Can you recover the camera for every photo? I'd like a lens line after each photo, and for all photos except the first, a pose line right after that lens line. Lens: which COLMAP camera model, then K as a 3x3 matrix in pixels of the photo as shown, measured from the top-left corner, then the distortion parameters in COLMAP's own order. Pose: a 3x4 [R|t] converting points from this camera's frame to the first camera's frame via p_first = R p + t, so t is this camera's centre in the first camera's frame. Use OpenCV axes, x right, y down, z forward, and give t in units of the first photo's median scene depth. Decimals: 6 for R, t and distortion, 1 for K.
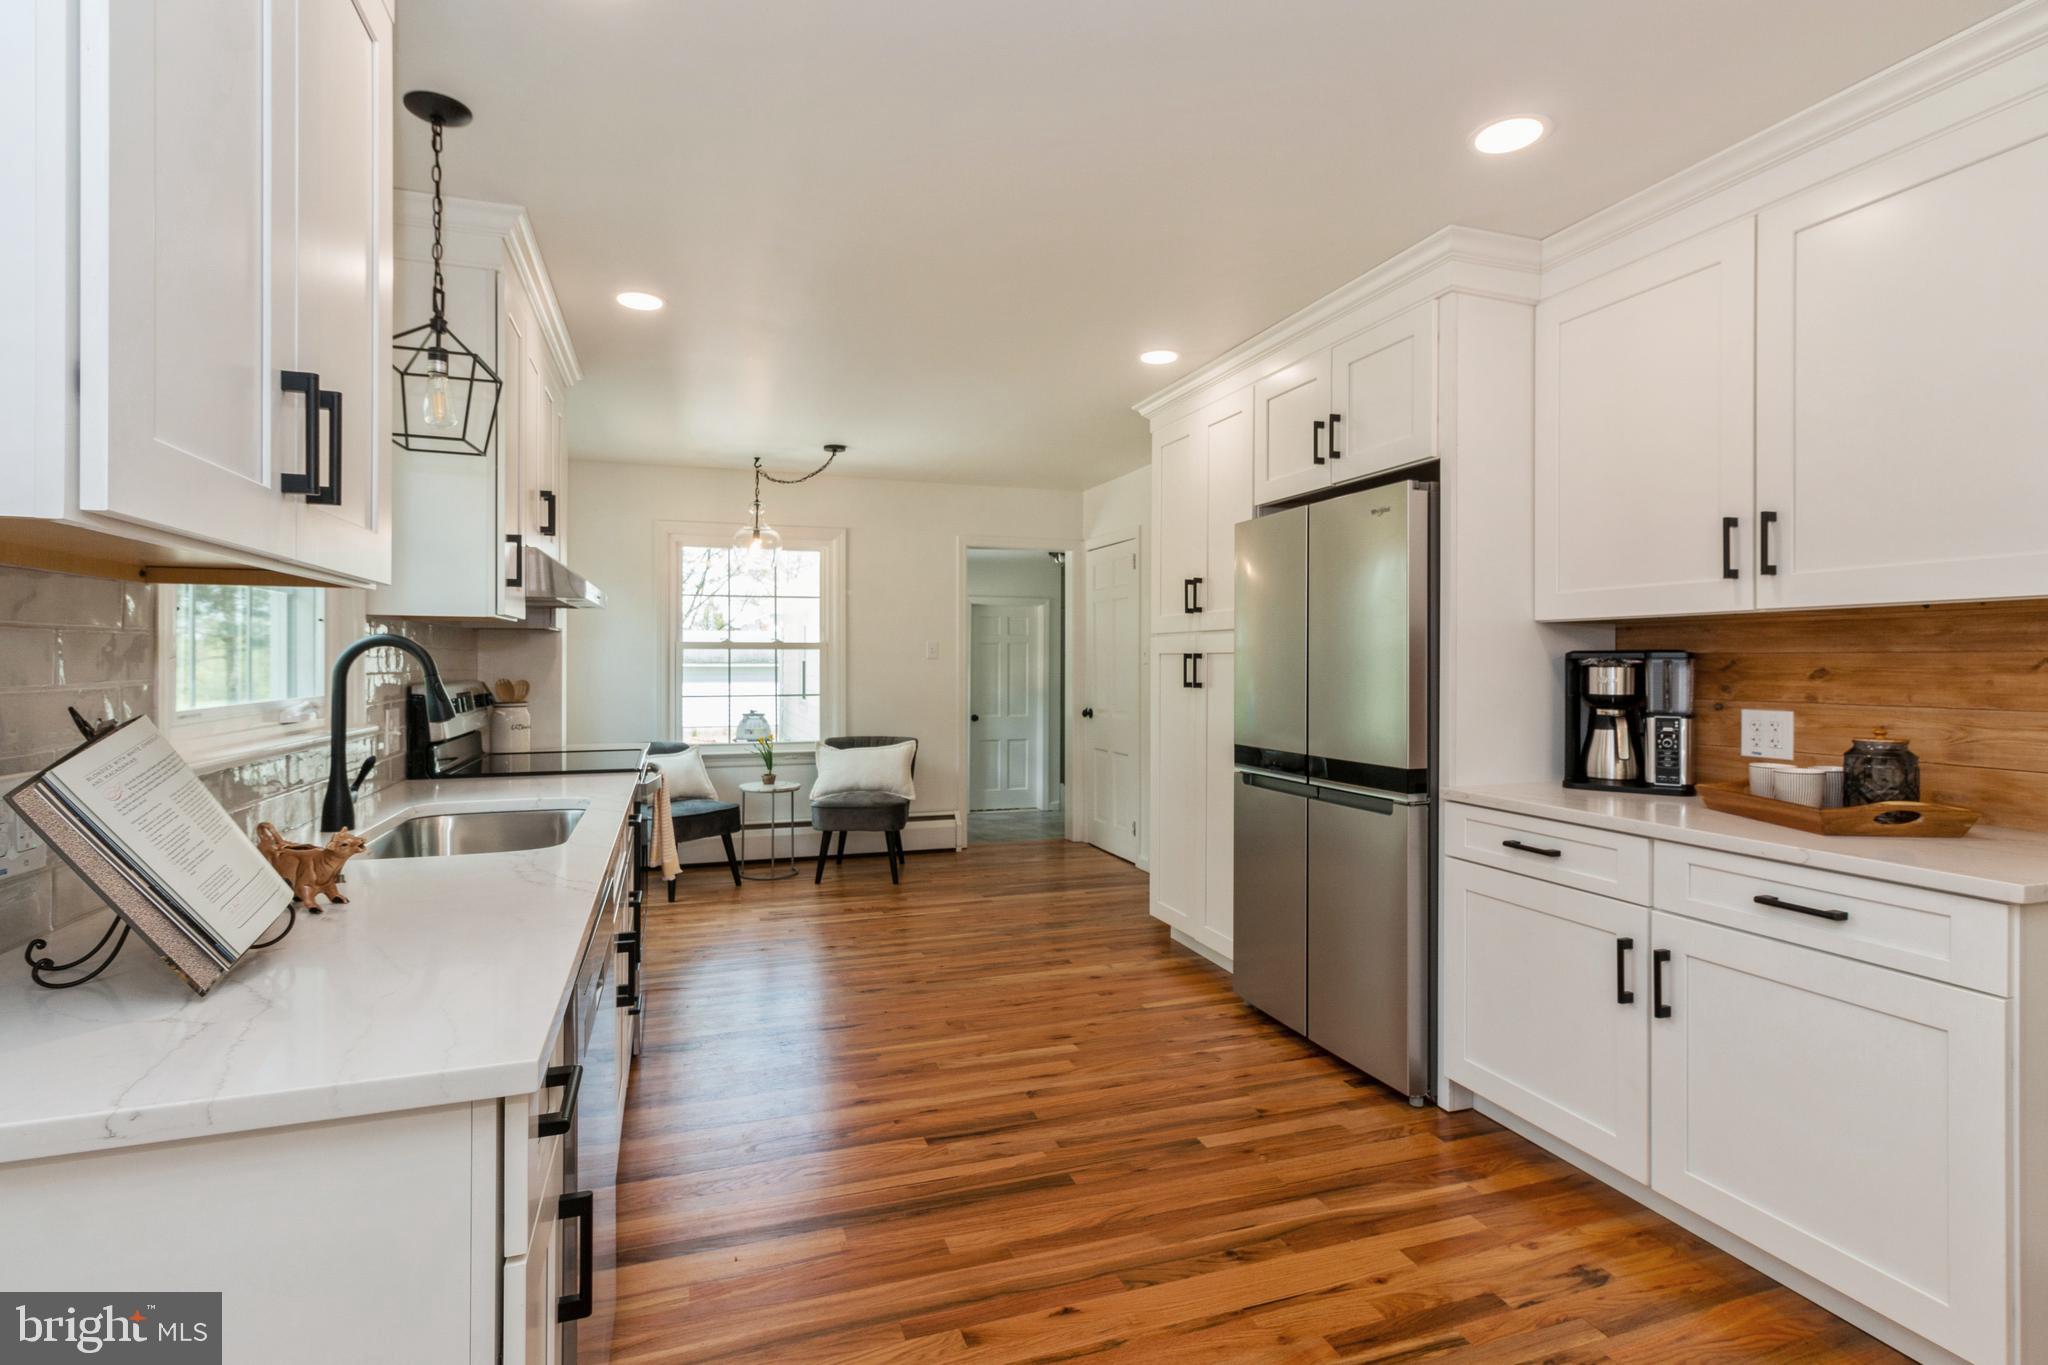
lens RADIAL K [[970.4, 0, 1008.0], [0, 970.4, 661.3], [0, 0, 1]] dist [-0.000103, 0.000319]
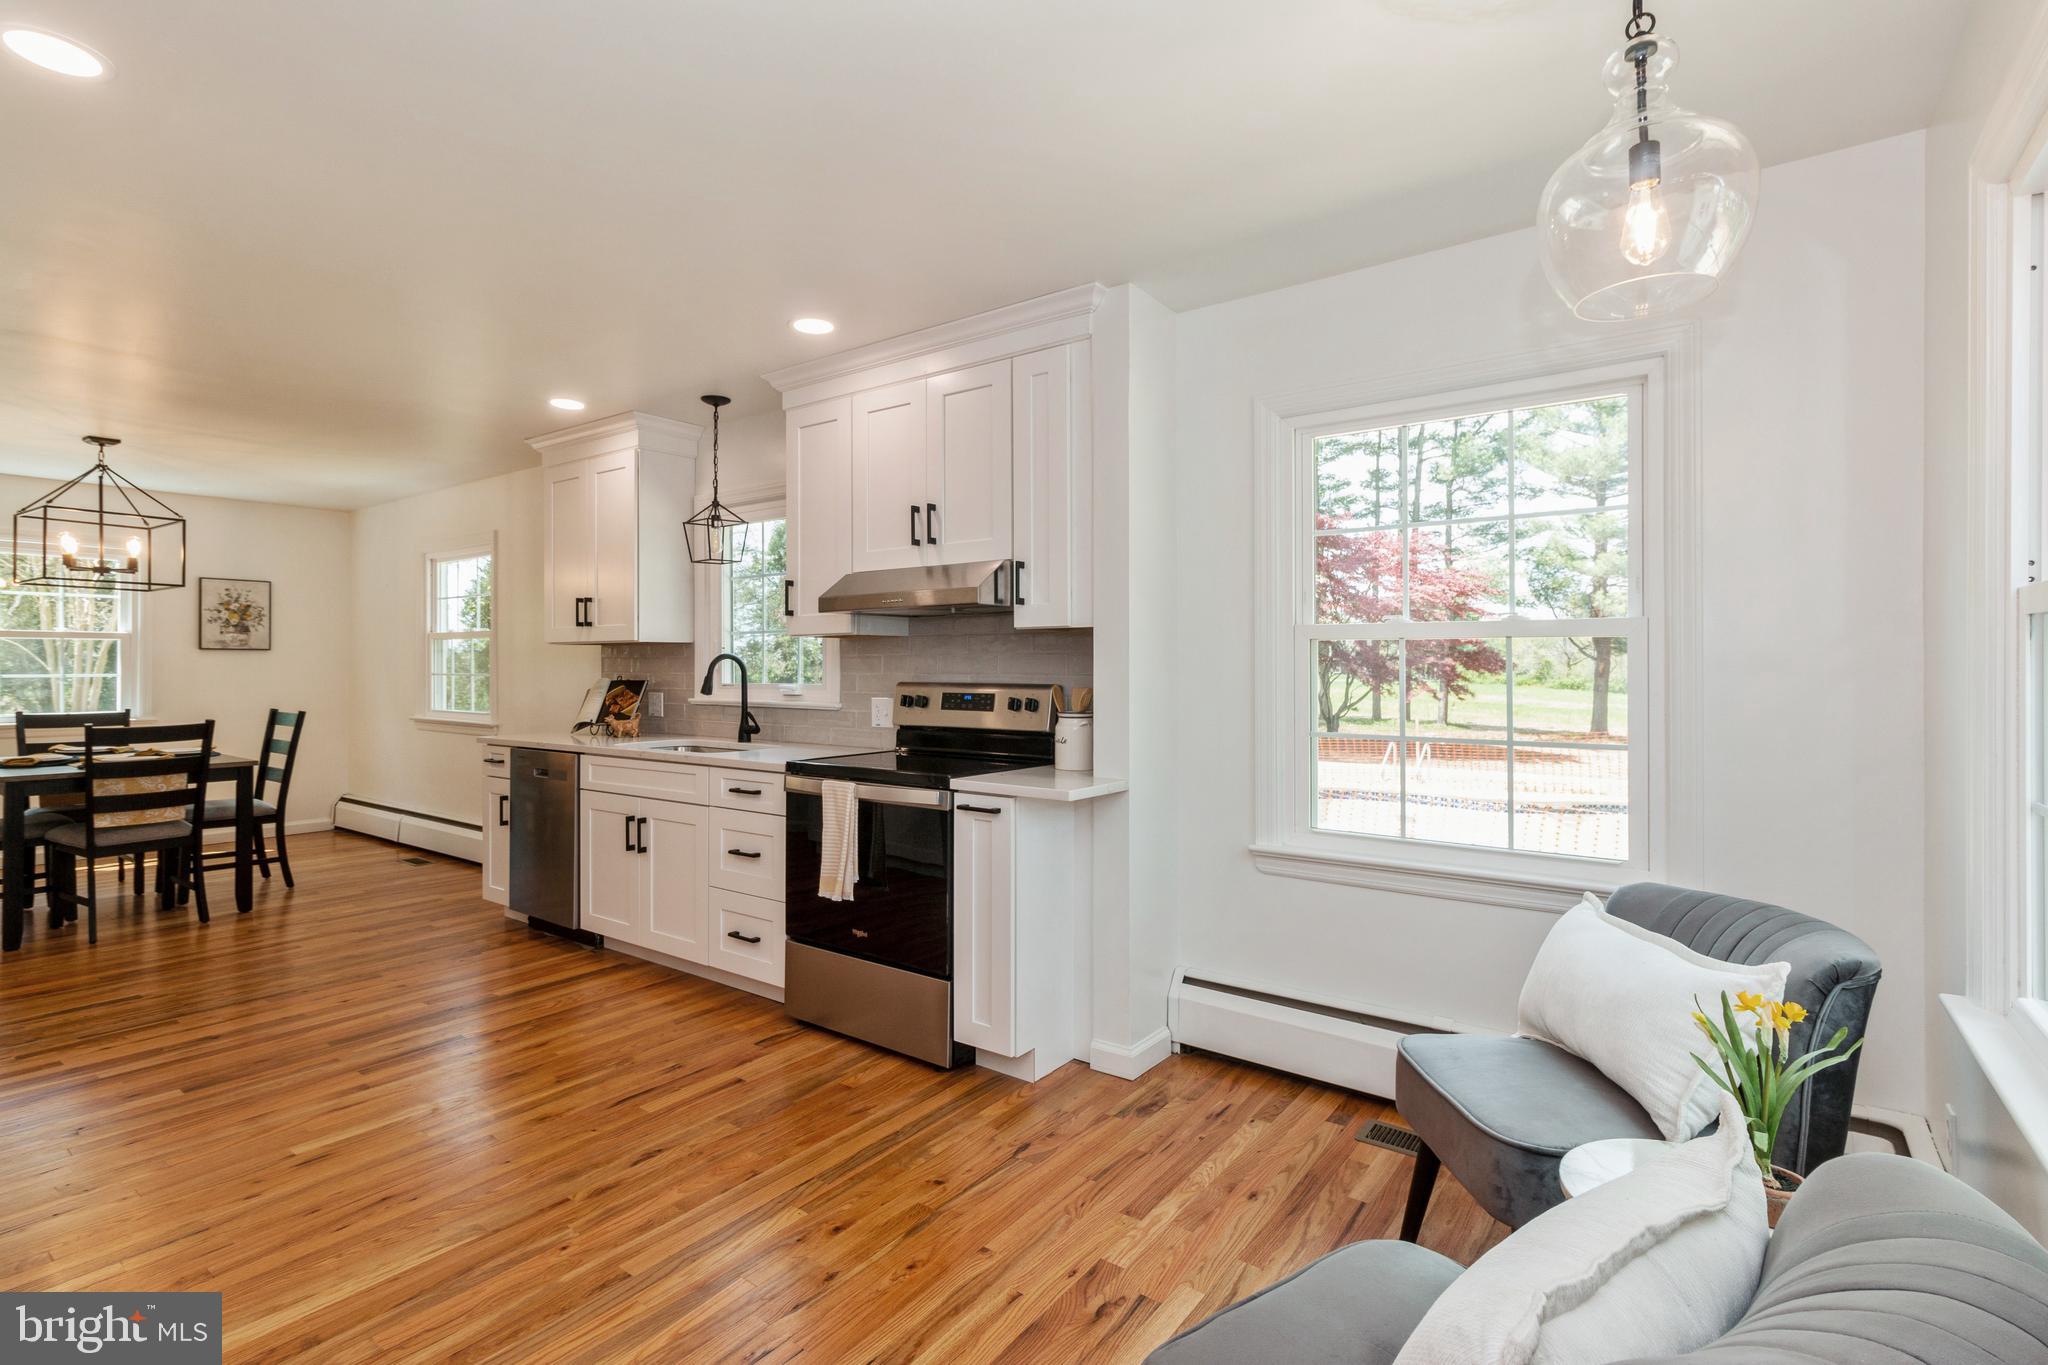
lens RADIAL K [[957.4, 0, 1020.8], [0, 957.4, 655.5], [0, 0, 1]] dist [-0.000185, 0.000236]
pose [[-0.816637, -0.007622, -0.577101, 0.034103], [-0.000593, 0.999923, -0.012367, 0.001771], [0.577151, -0.009757, -0.816579, 1.748572]]
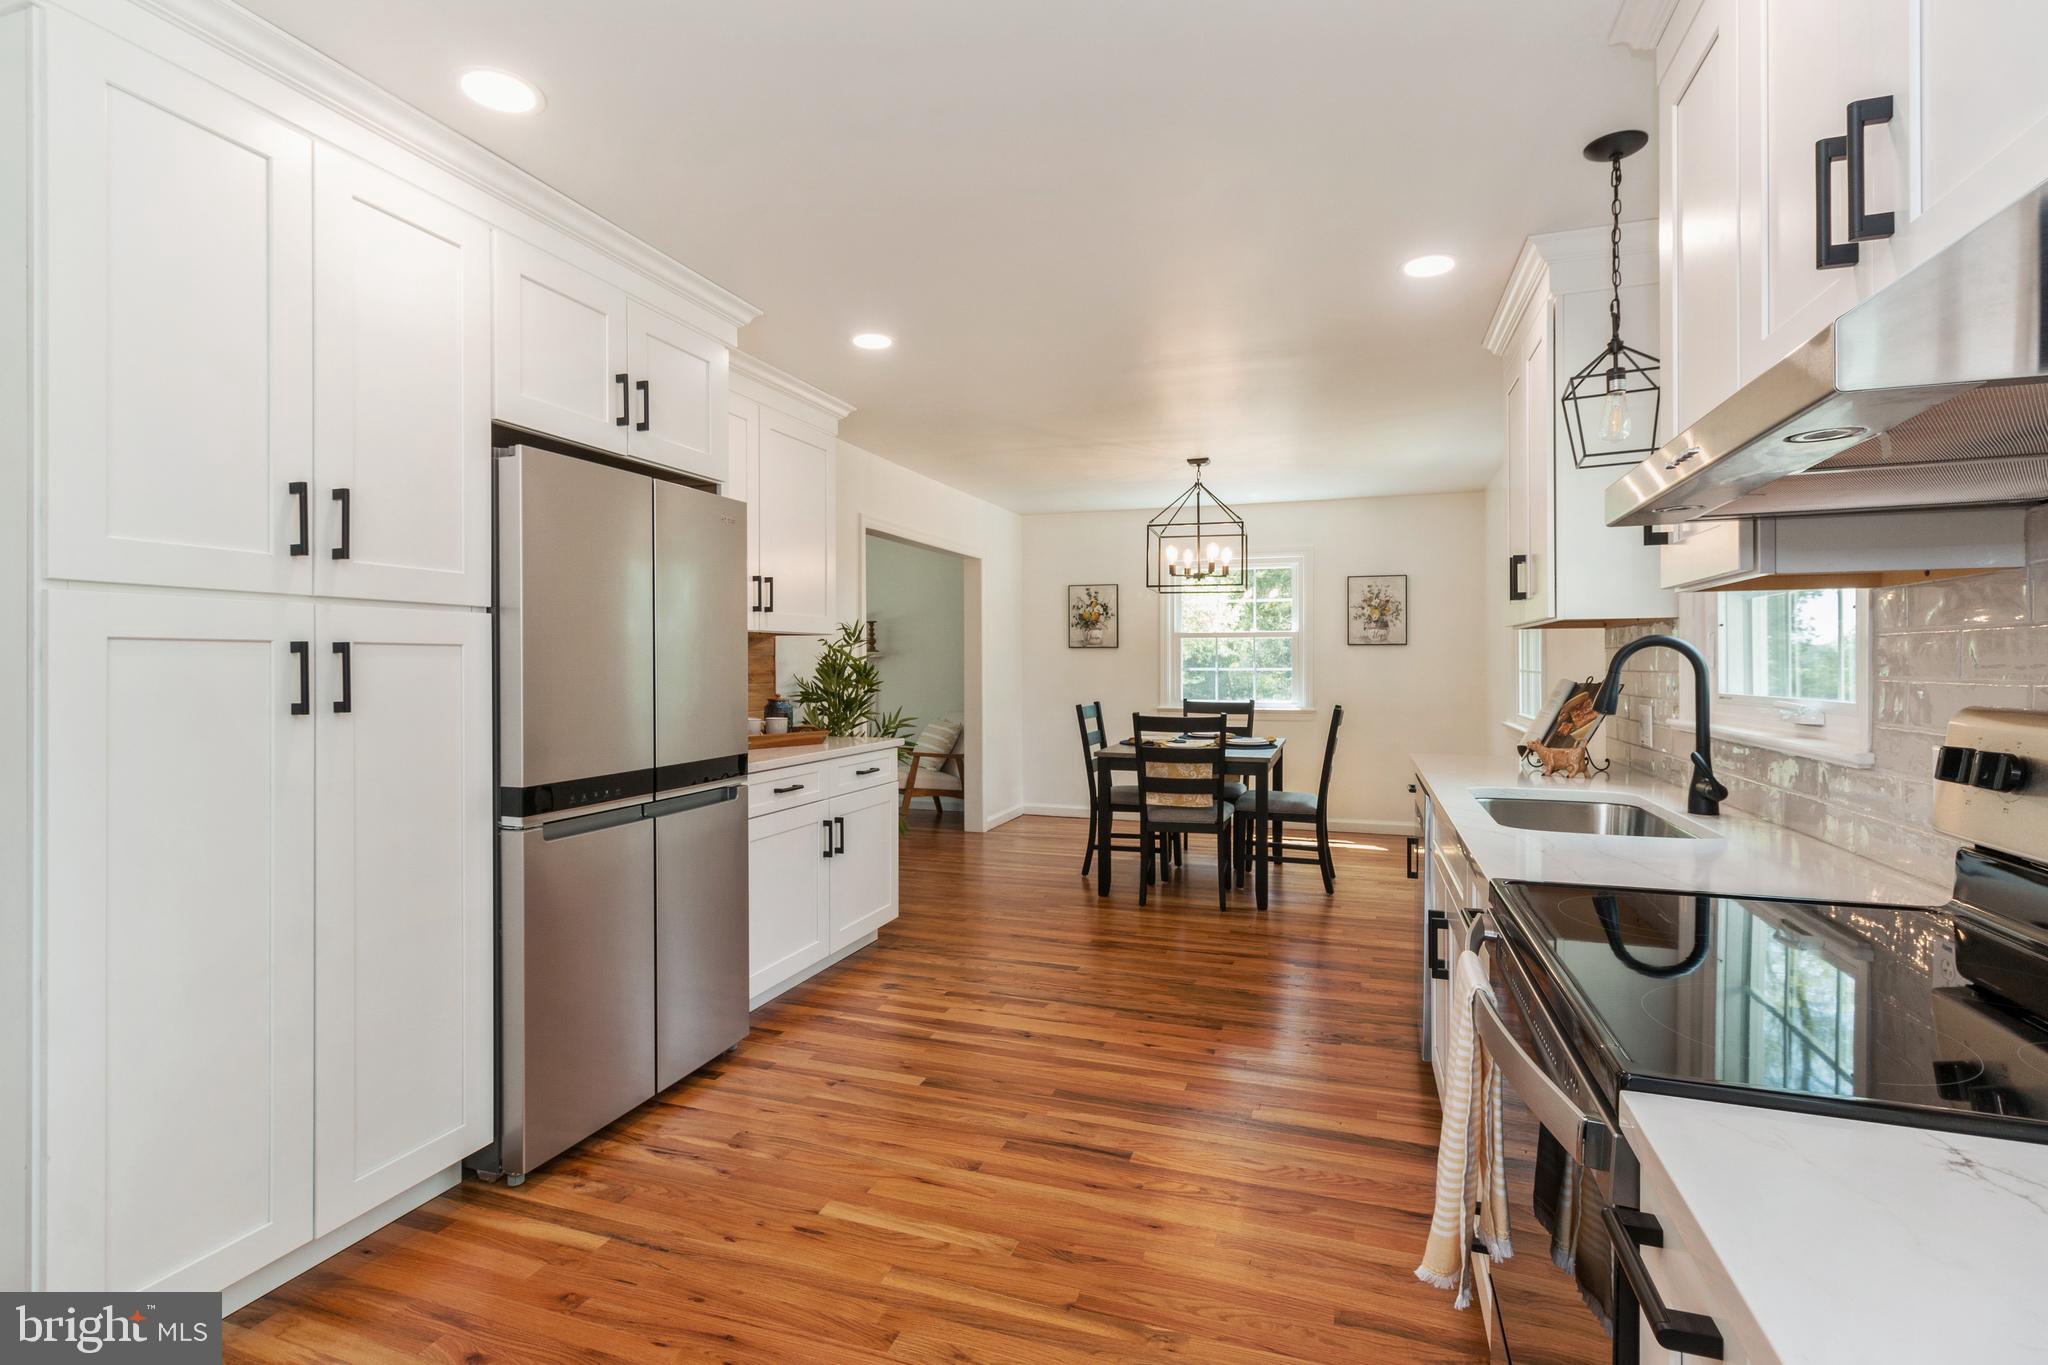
lens RADIAL K [[978.4, 0, 1017.0], [0, 978.4, 660.5], [0, 0, 1]] dist [0.001916, 0.000430]
pose [[-0.791541, -0.000785, 0.611115, -0.416834], [-0.001606, 0.999998, -0.000796, 0.001471], [-0.611114, -0.001611, -0.791541, 1.300948]]
